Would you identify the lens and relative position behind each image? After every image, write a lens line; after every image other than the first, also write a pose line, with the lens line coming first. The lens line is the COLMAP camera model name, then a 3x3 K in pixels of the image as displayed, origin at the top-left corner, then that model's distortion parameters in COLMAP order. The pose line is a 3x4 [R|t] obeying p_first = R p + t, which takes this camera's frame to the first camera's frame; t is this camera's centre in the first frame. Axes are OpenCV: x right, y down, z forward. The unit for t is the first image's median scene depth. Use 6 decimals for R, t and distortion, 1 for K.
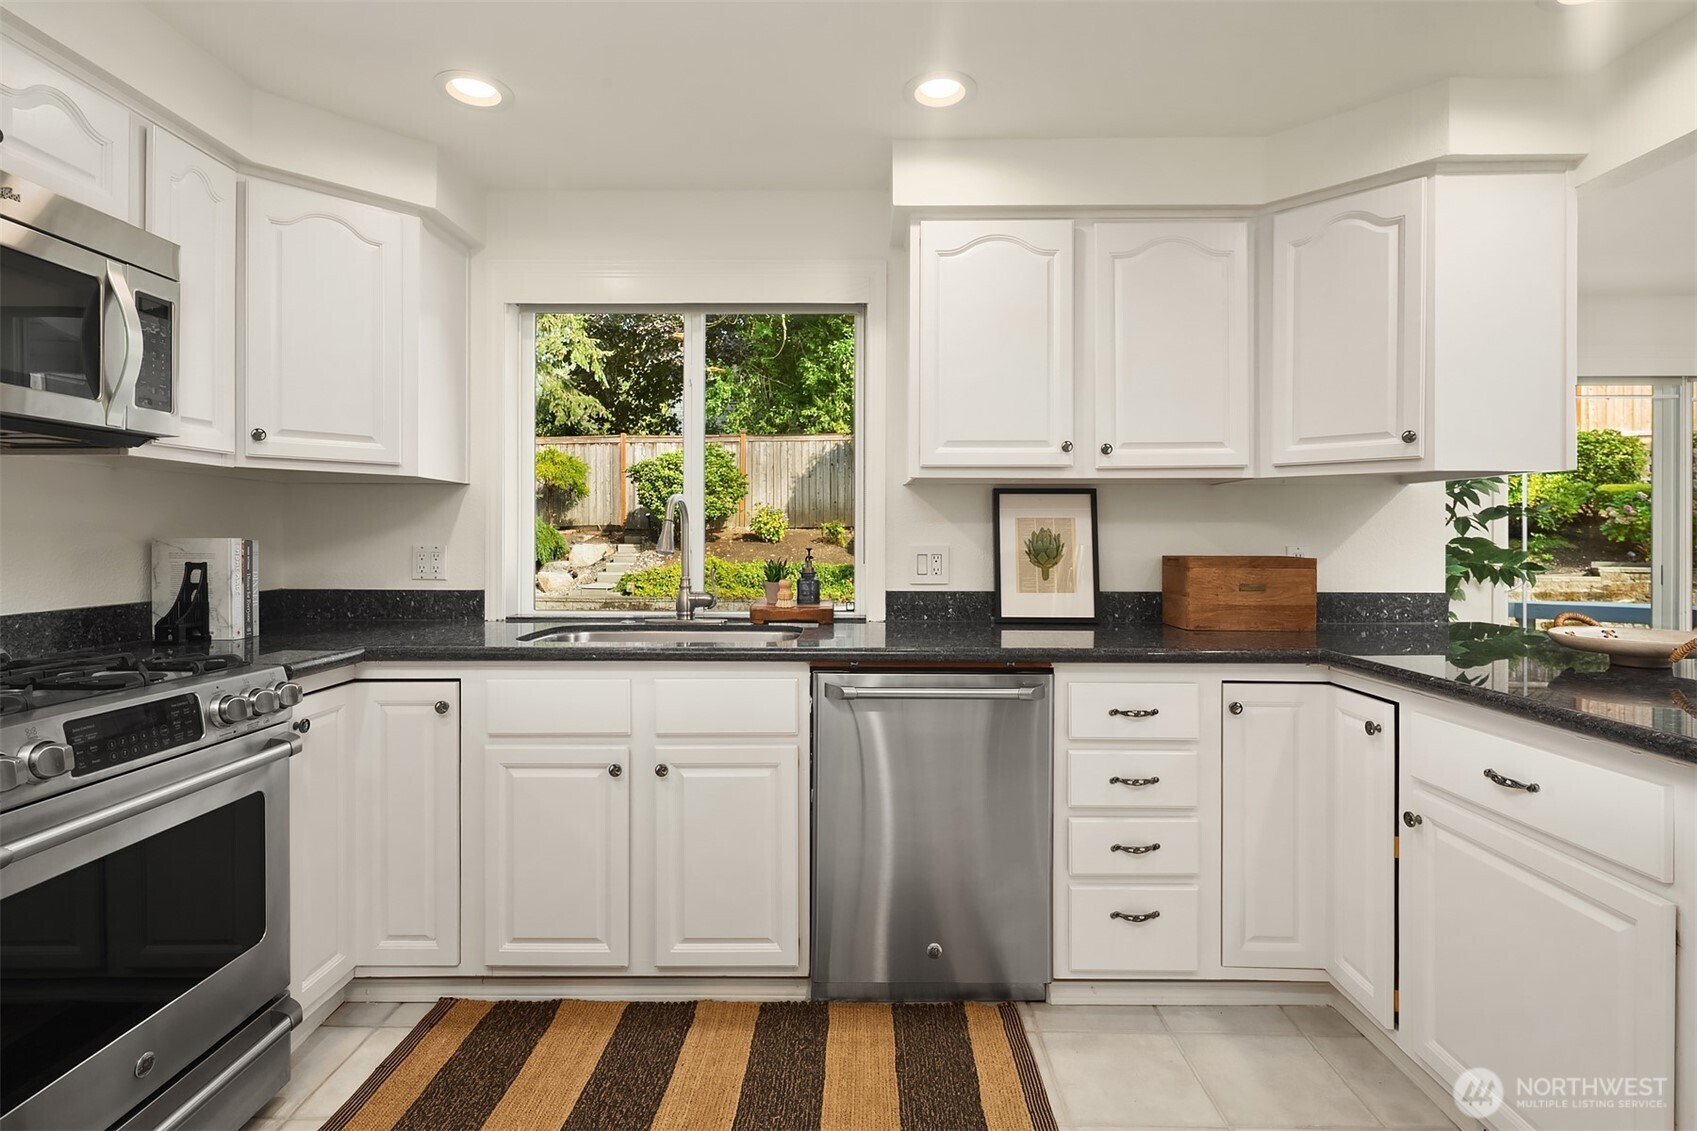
lens RADIAL K [[829.8, 0, 849.6], [0, 829.8, 540.5], [0, 0, 1]] dist [0.005767, -0.004626]
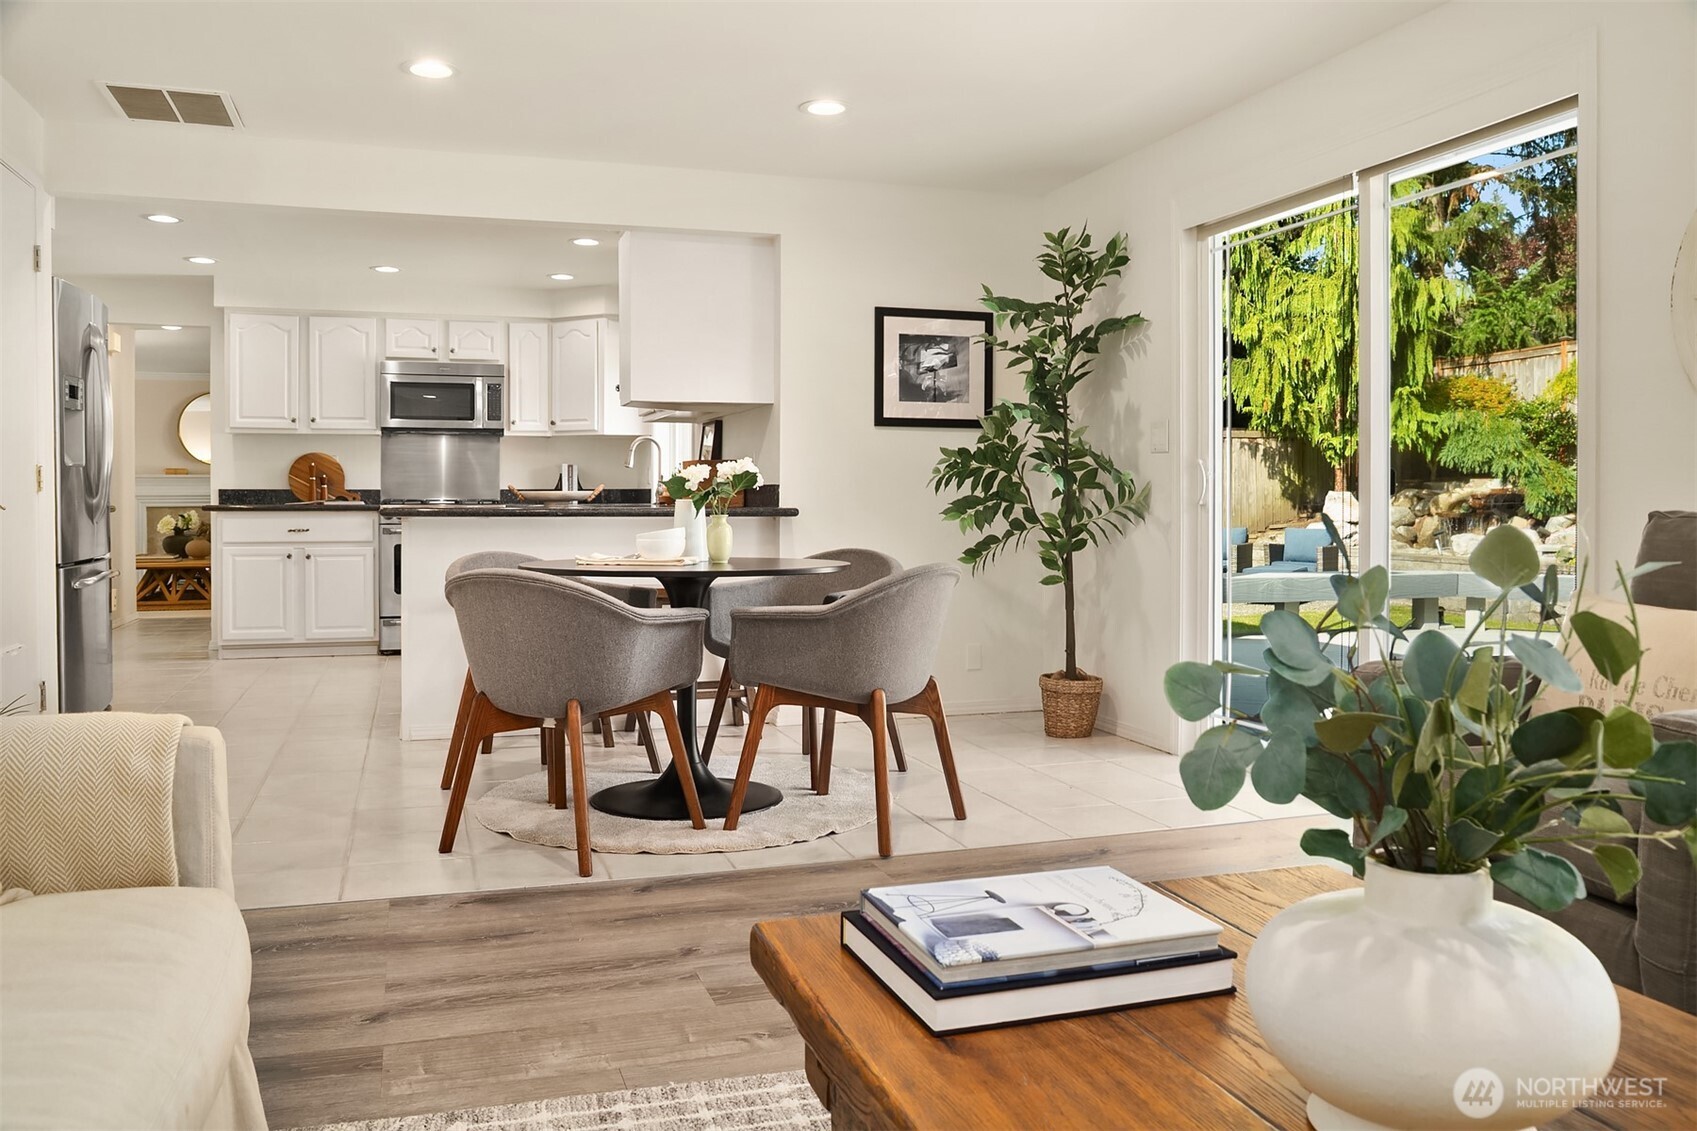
lens RADIAL K [[1339.7, 0, 864.3], [0, 1339.7, 529.2], [0, 0, 1]] dist [-0.056527, -0.002670]
pose [[0.323749, 0.020097, -0.945930, 3.176693], [-0.001873, 0.999786, 0.020600, 0.103080], [0.946141, -0.004897, 0.323717, 0.513668]]
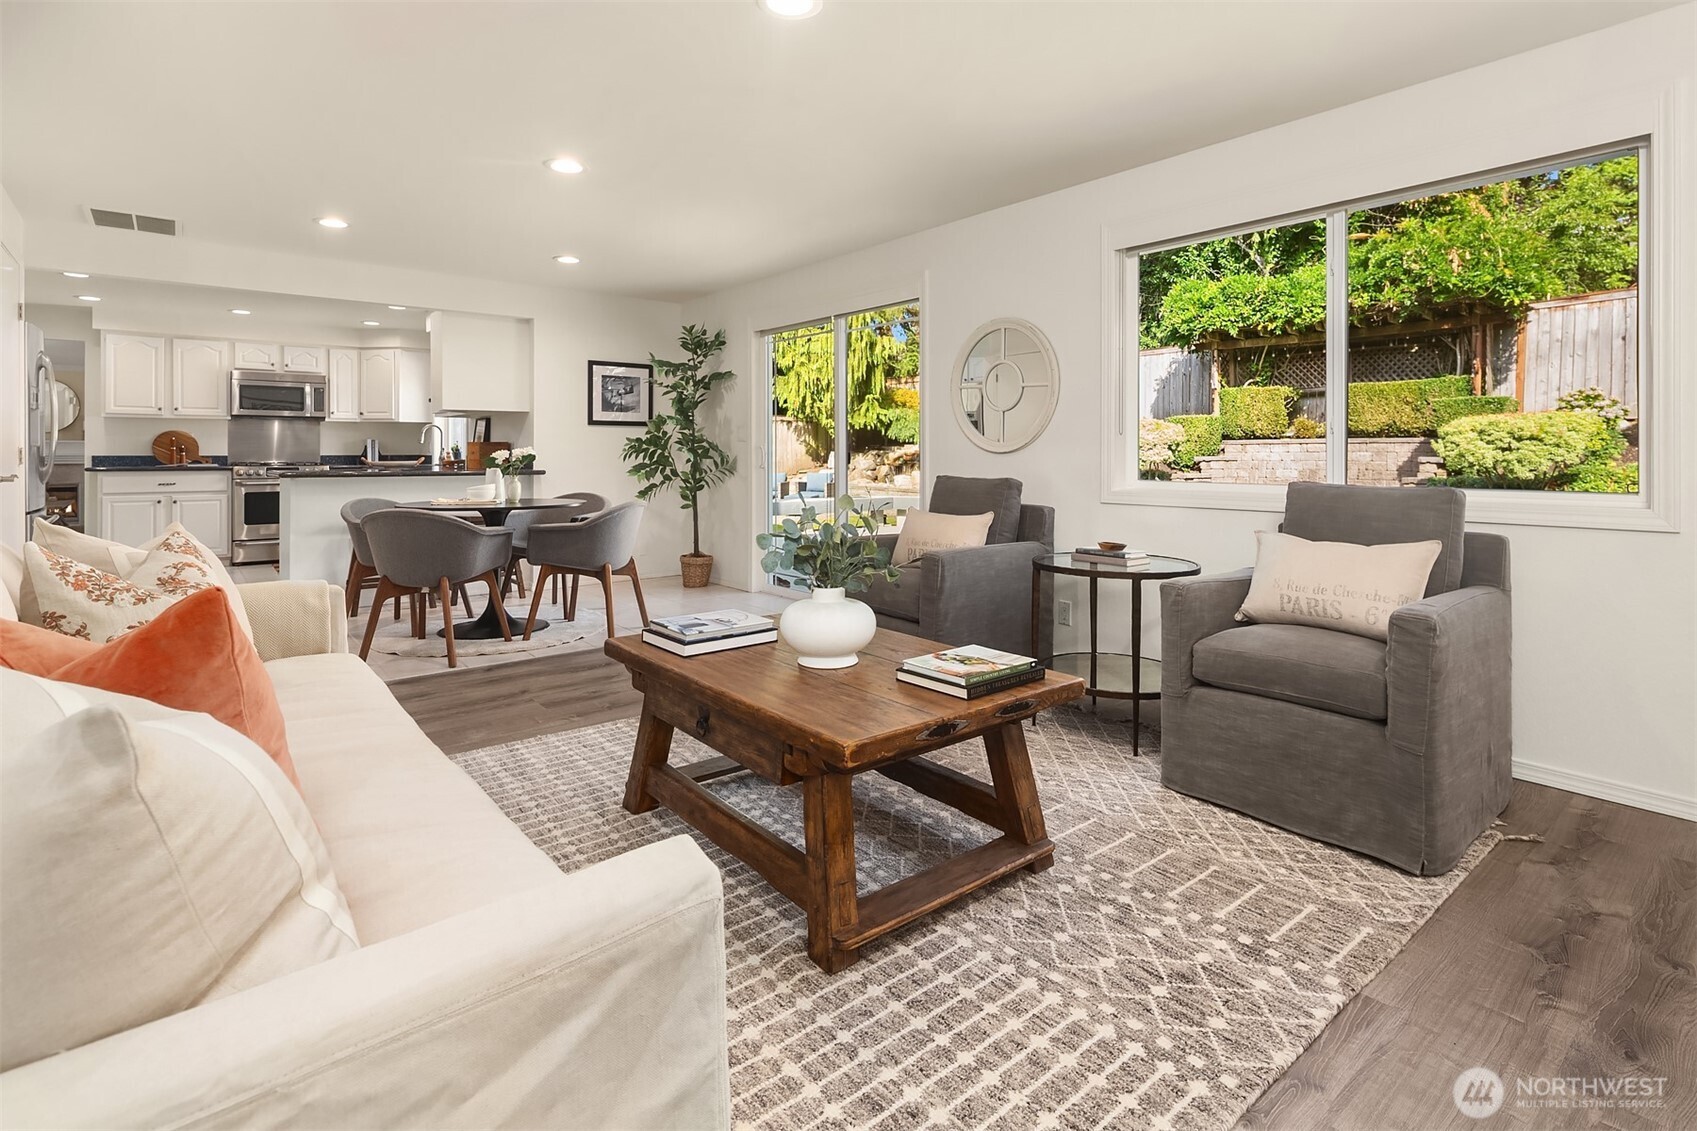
lens RADIAL K [[829.8, 0, 863.3], [0, 829.8, 453.4], [0, 0, 1]] dist [0.005767, -0.004626]
pose [[0.644975, -0.000208, -0.764204, 3.605007], [-0.001735, 0.999997, -0.001737, 0.063594], [0.764202, 0.002446, 0.644973, 0.225156]]
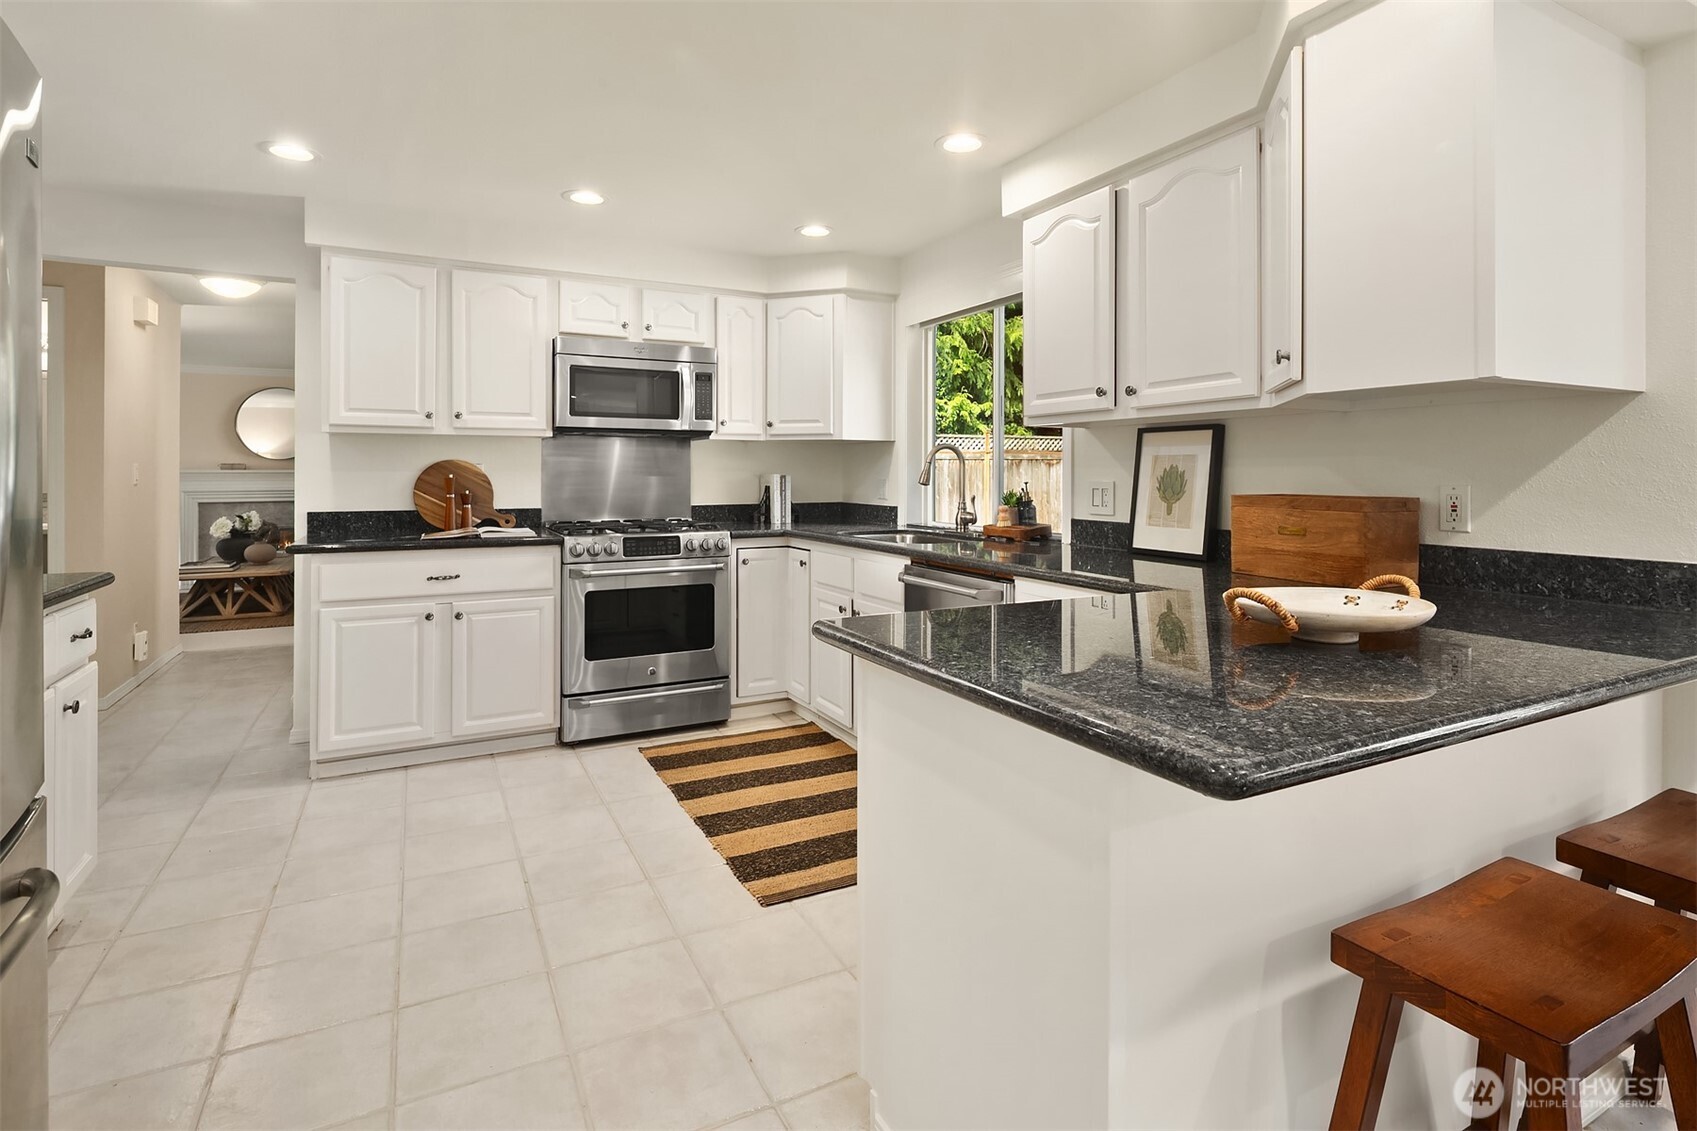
lens RADIAL K [[829.8, 0, 848.5], [0, 829.8, 475.4], [0, 0, 1]] dist [0.005767, -0.004626]
pose [[0.469799, 0.001964, -0.882771, 1.084346], [-0.001816, 0.999998, 0.001259, -0.002652], [0.882772, 0.001011, 0.469801, 0.181826]]
